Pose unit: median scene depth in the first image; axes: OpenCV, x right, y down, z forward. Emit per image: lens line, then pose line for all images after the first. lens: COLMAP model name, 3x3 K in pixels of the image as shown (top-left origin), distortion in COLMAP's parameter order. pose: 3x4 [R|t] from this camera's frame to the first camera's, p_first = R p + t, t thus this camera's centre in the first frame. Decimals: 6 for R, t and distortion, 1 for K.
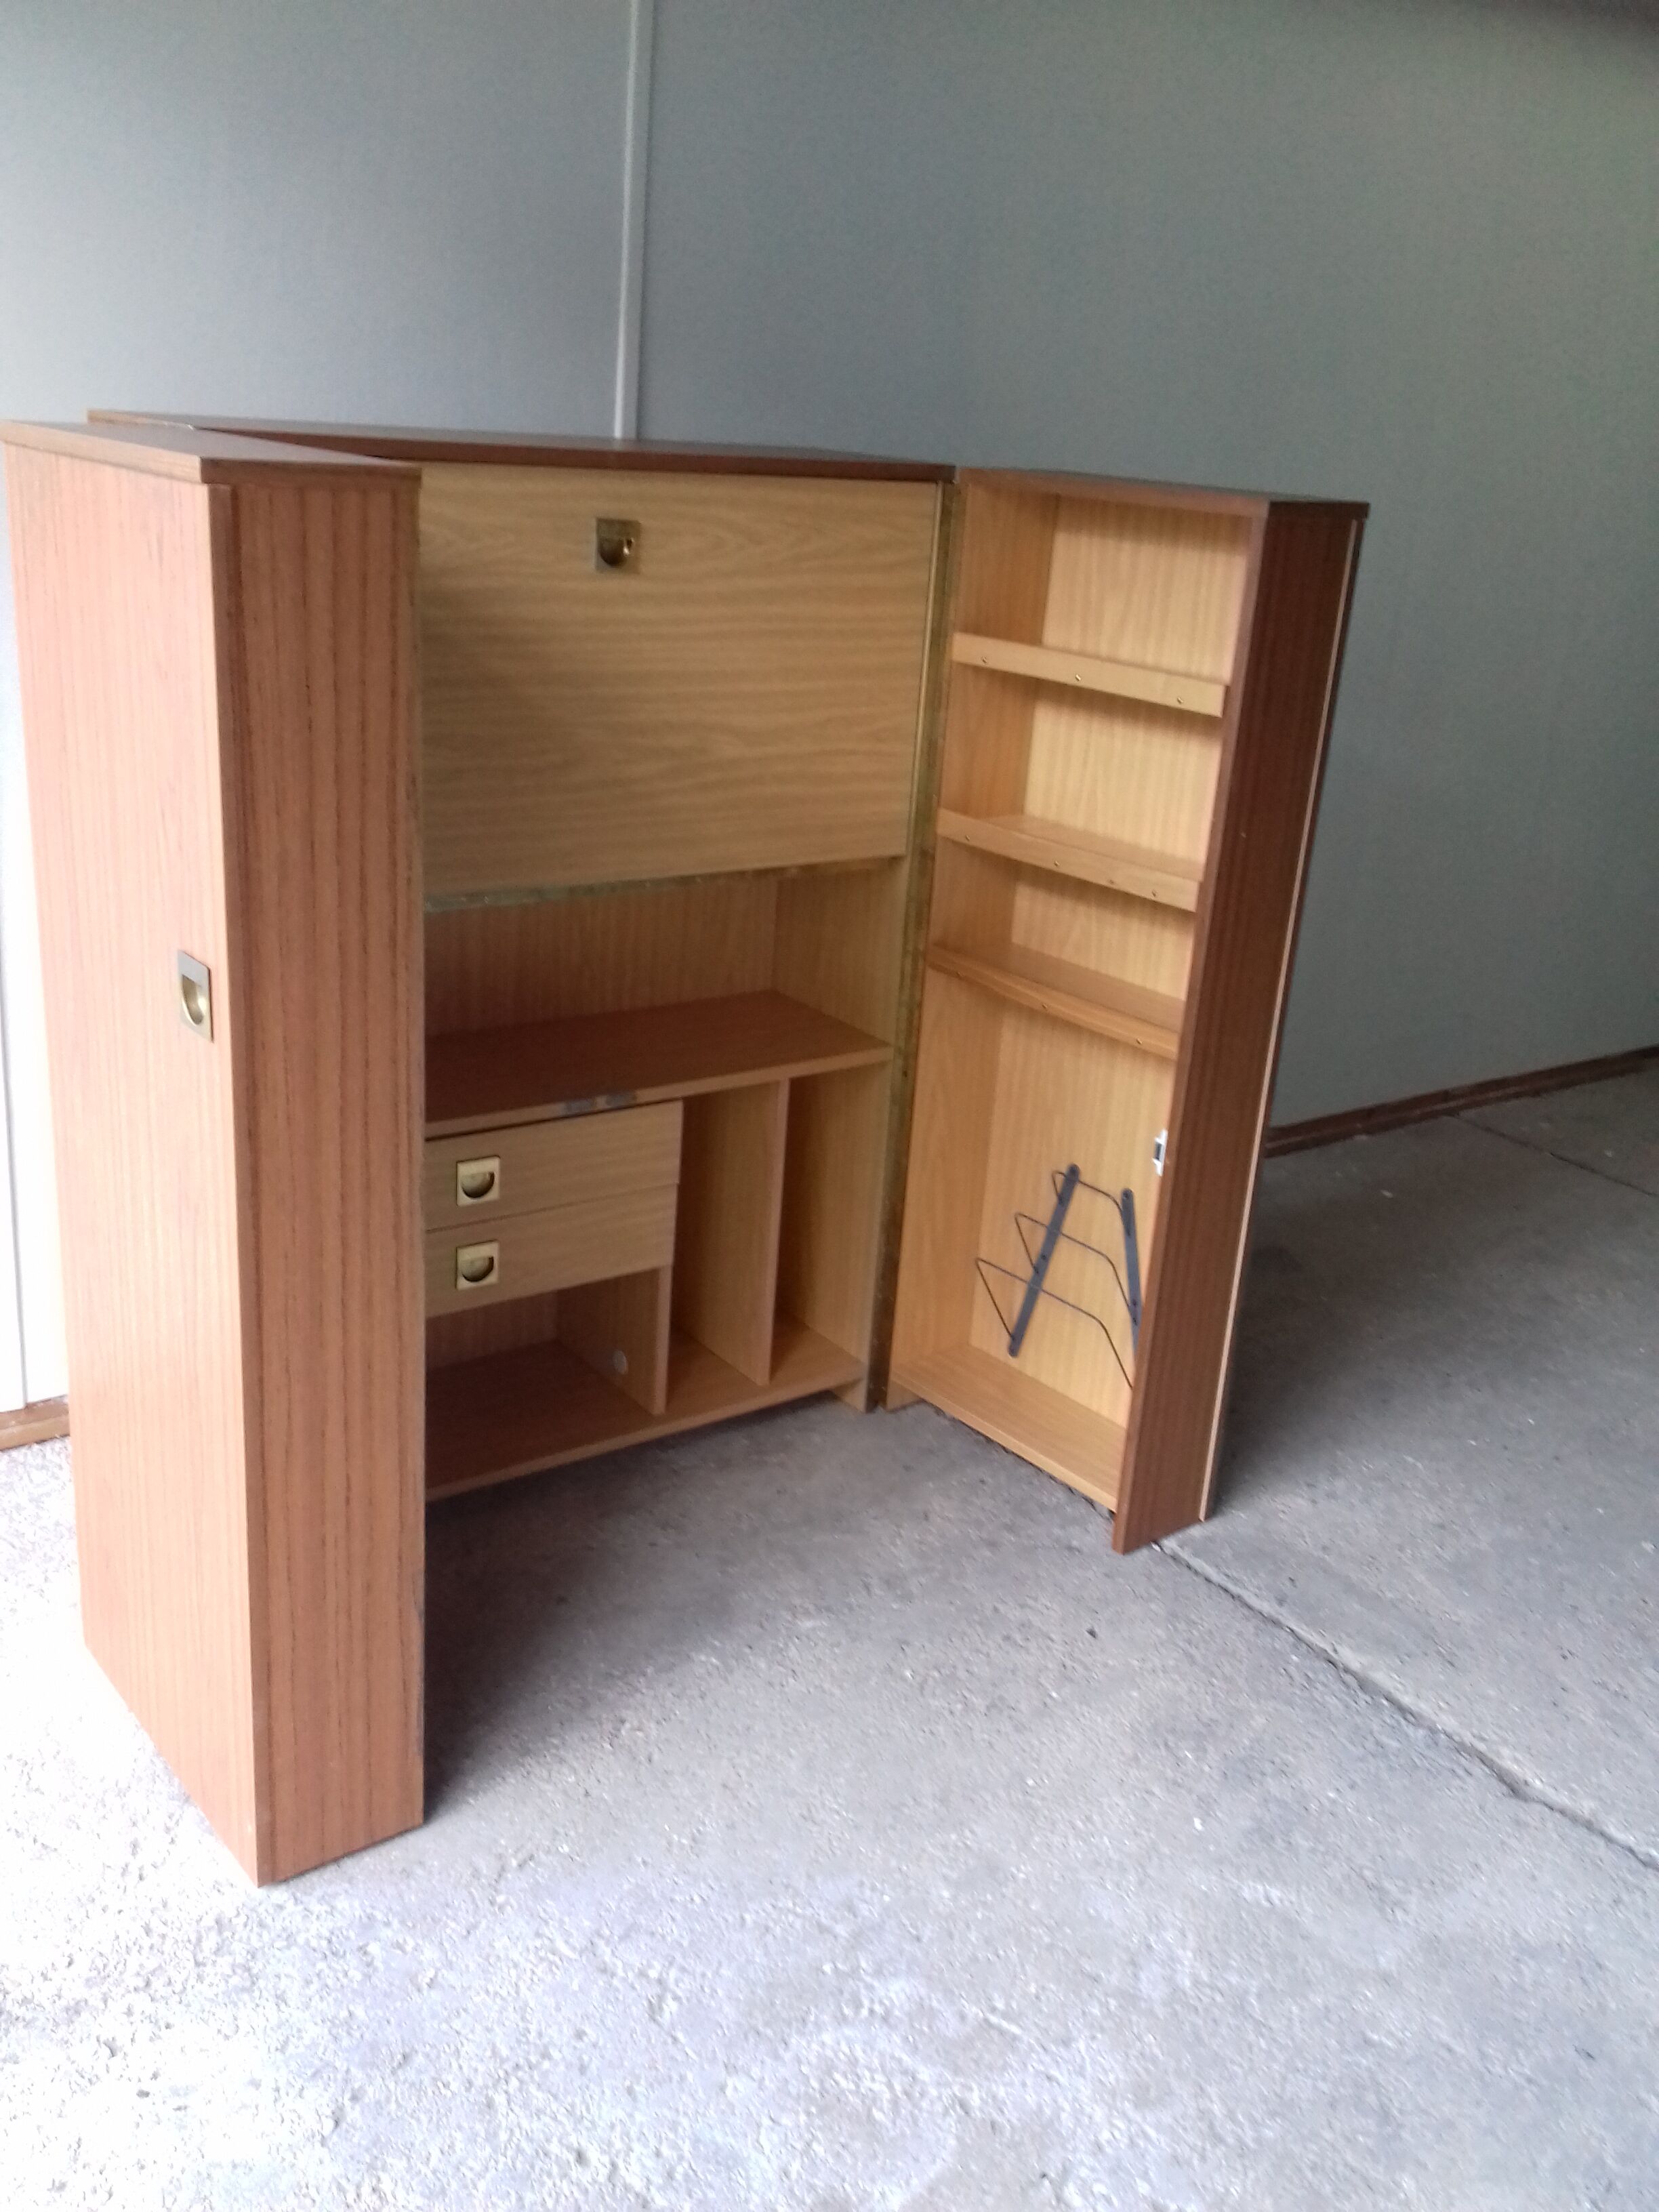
lens RADIAL K [[2018.3, 0, 830.6], [0, 2018.3, 1142.5], [0, 0, 1]] dist [0.103731, -0.195852]
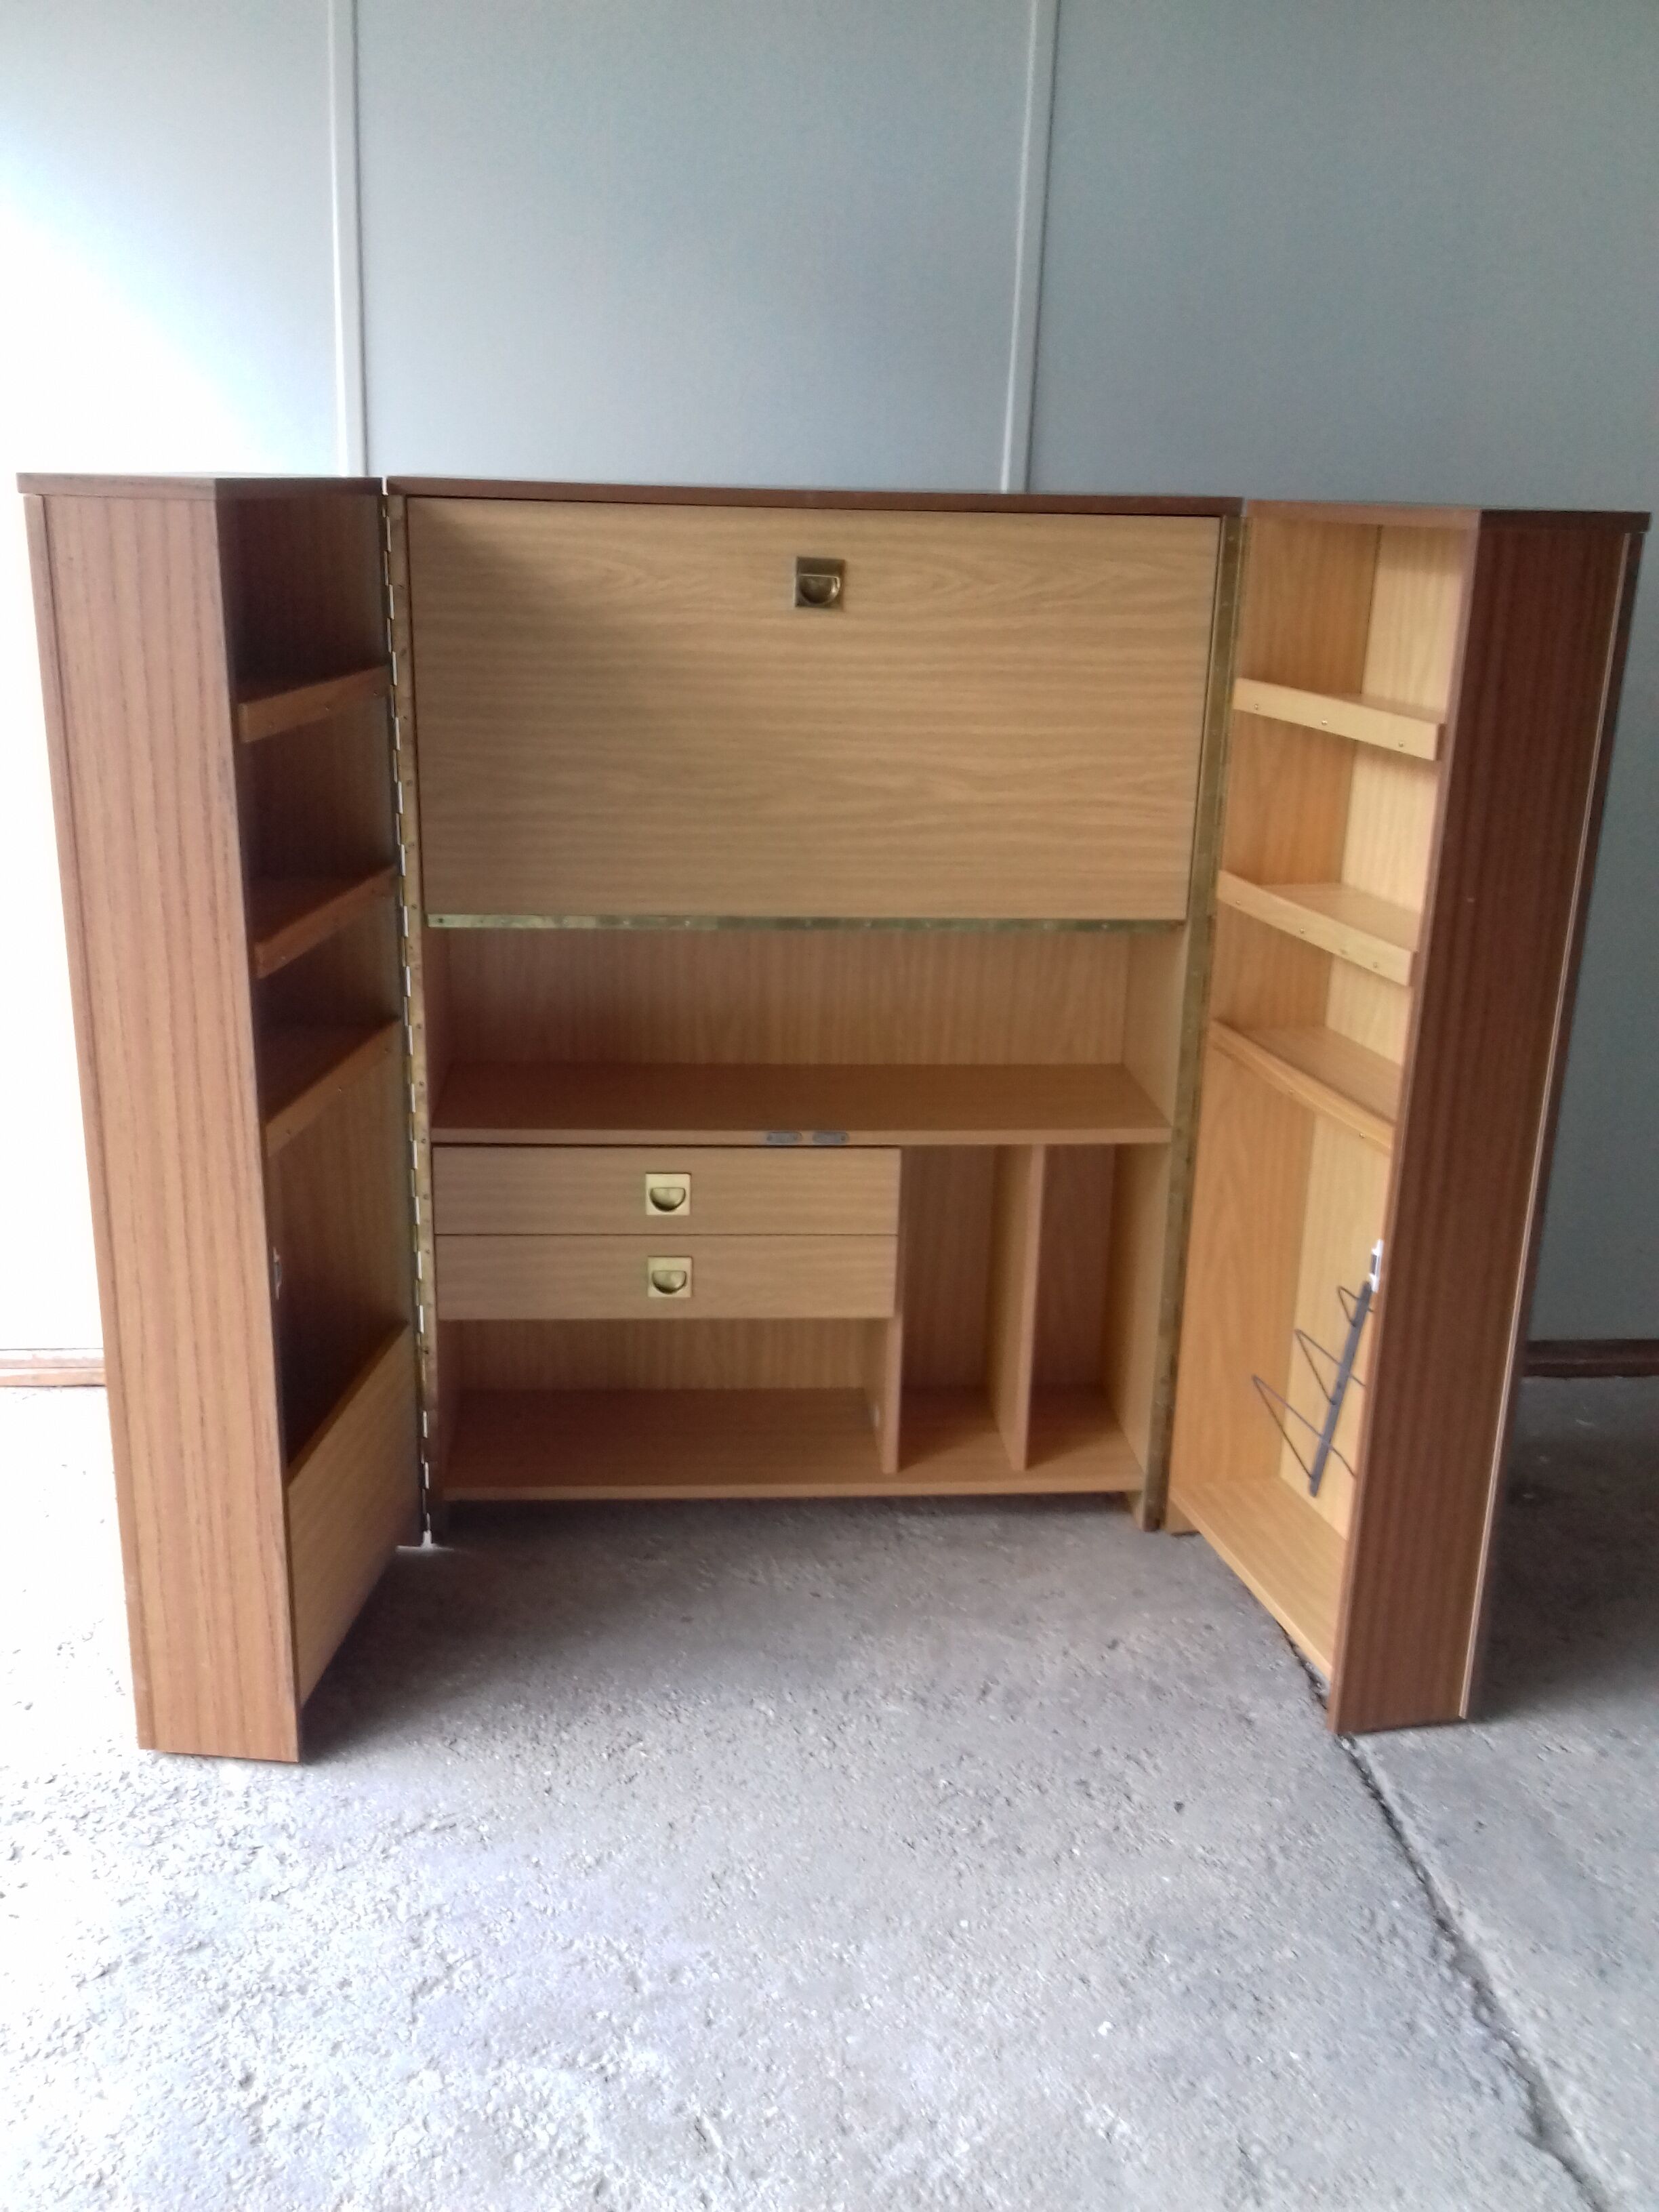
lens RADIAL K [[2045.0, 0, 831.2], [0, 2045.0, 1137.3], [0, 0, 1]] dist [0.106966, -0.209144]
pose [[0.849617, 0.119251, -0.513741, 0.467662], [-0.150811, 0.988361, -0.019987, -0.001597], [0.505378, 0.094460, 0.857713, 0.152764]]
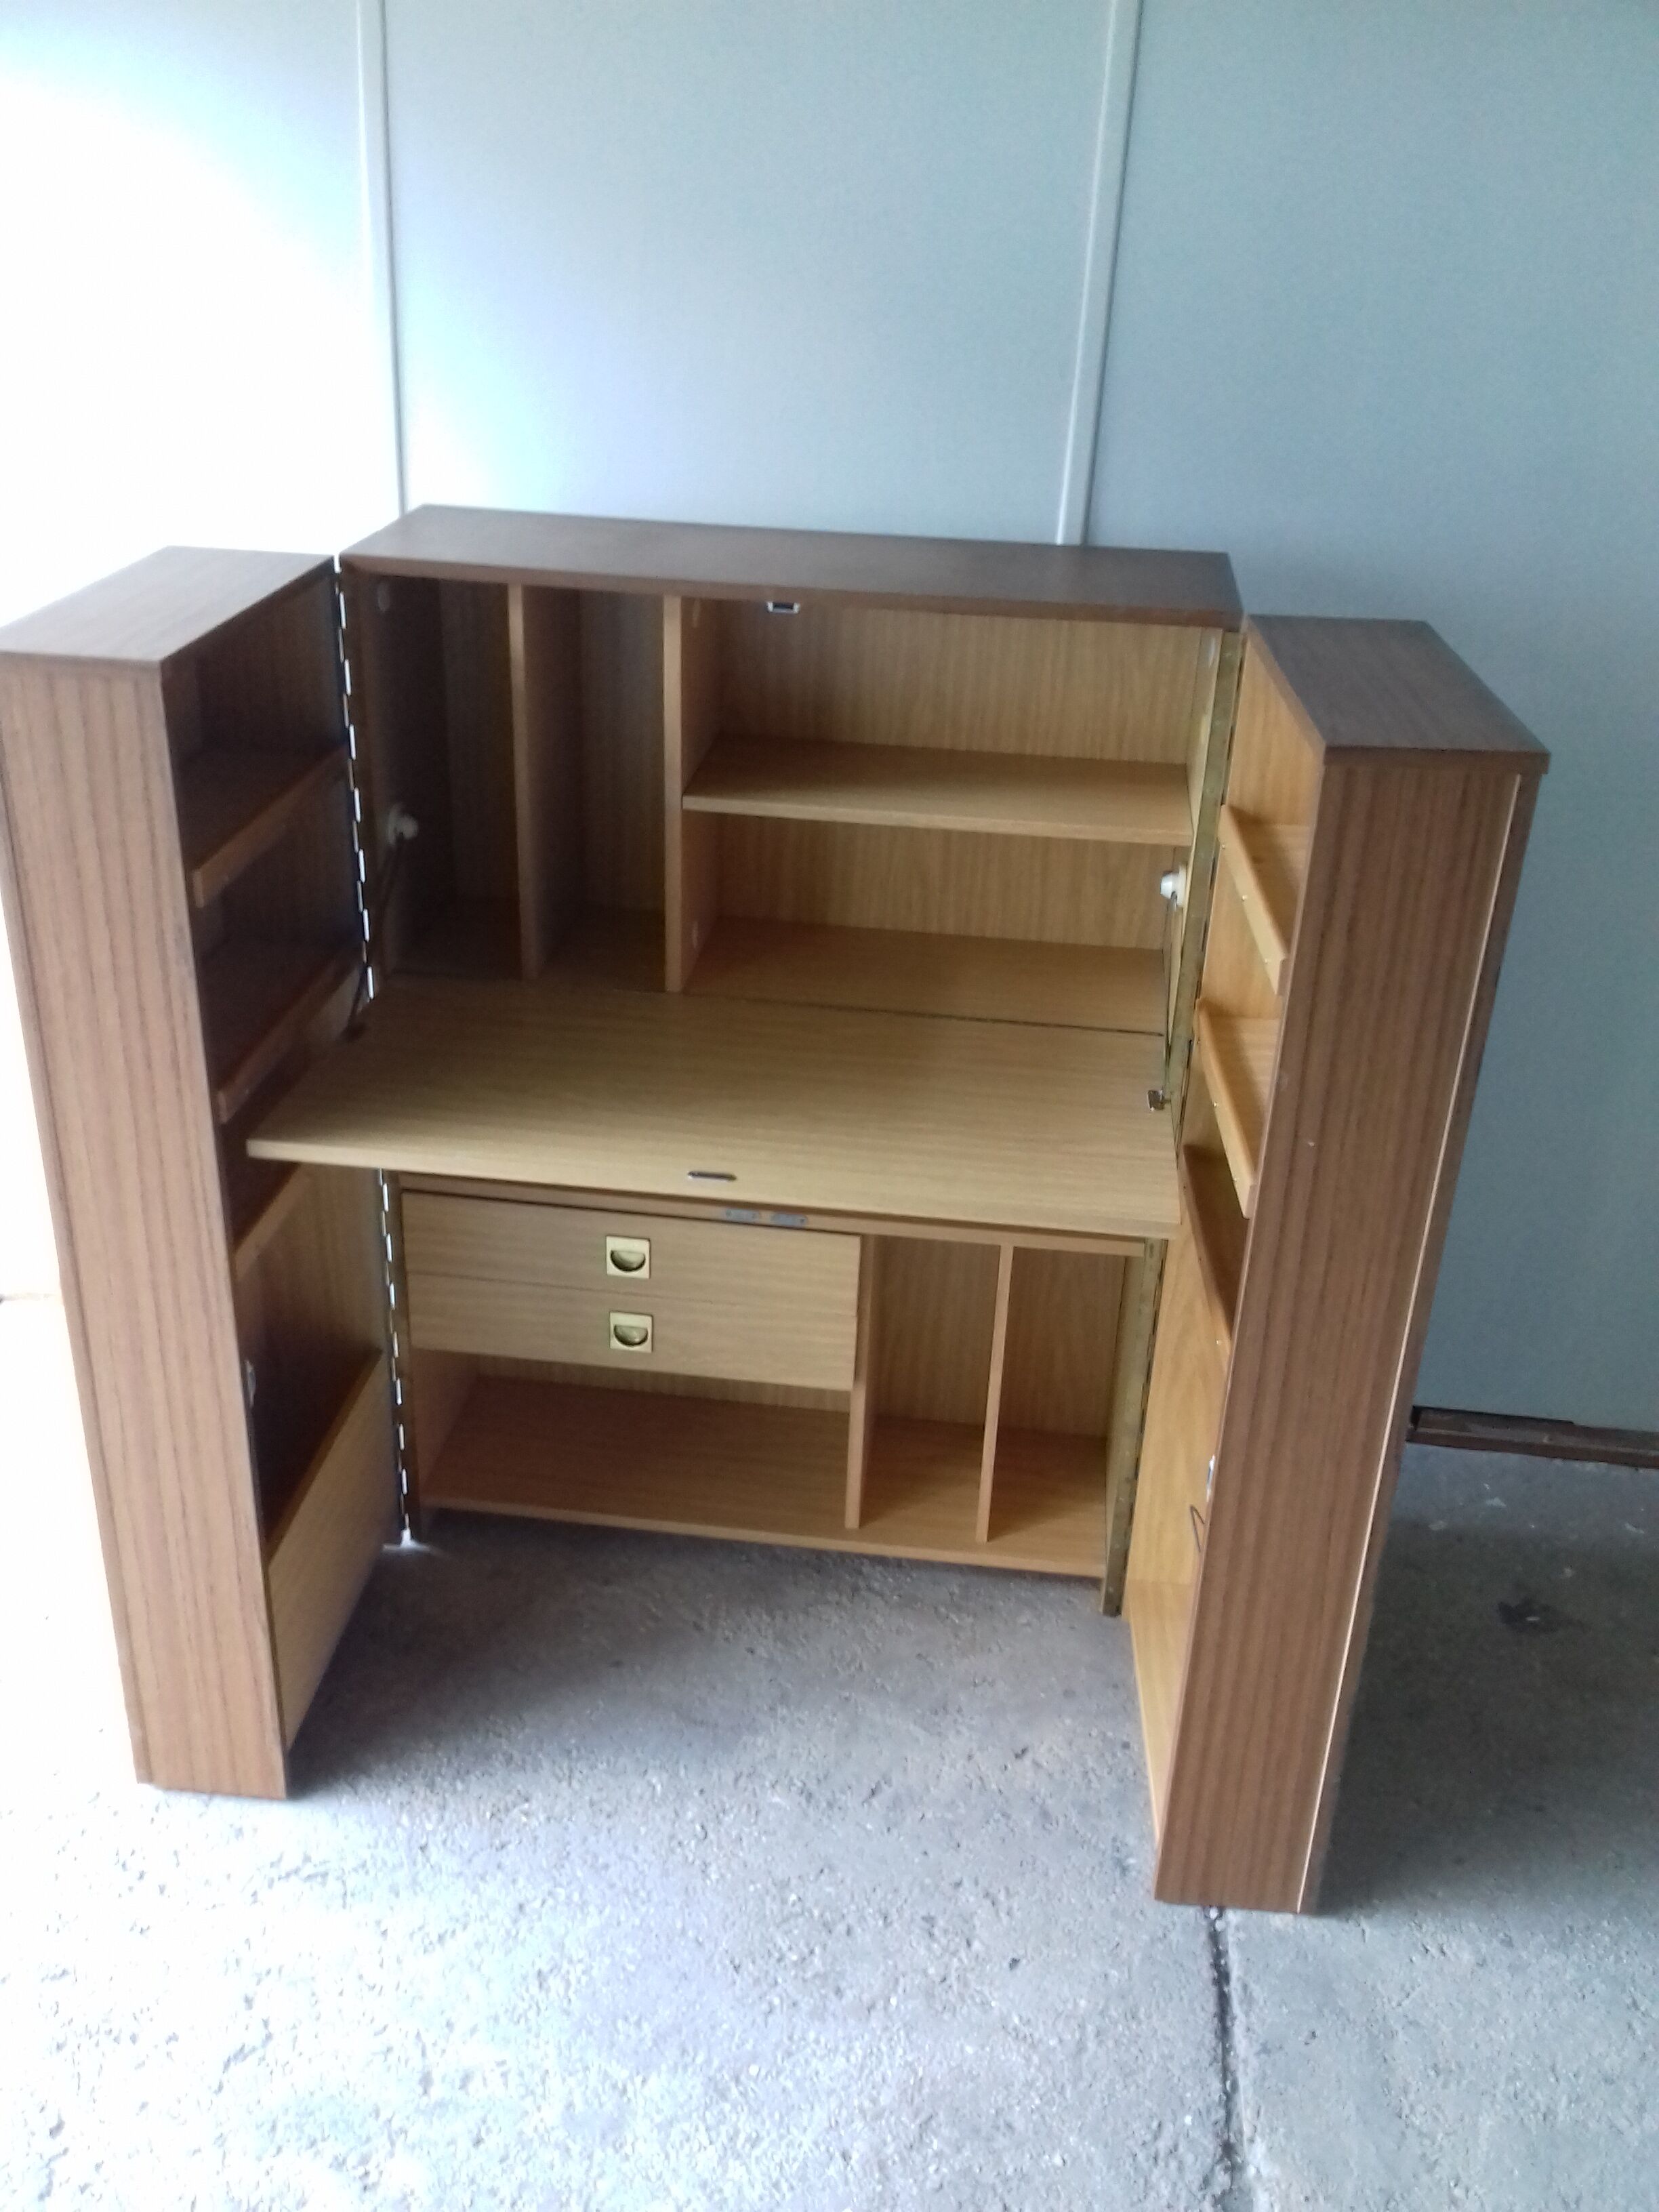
lens RADIAL K [[2018.3, 0, 830.6], [0, 2018.3, 1142.5], [0, 0, 1]] dist [0.103731, -0.195852]
pose [[0.729563, 0.272068, -0.627469, 0.583457], [-0.226674, 0.961802, 0.153478, -0.239205], [0.645257, 0.030259, 0.763366, 0.293721]]
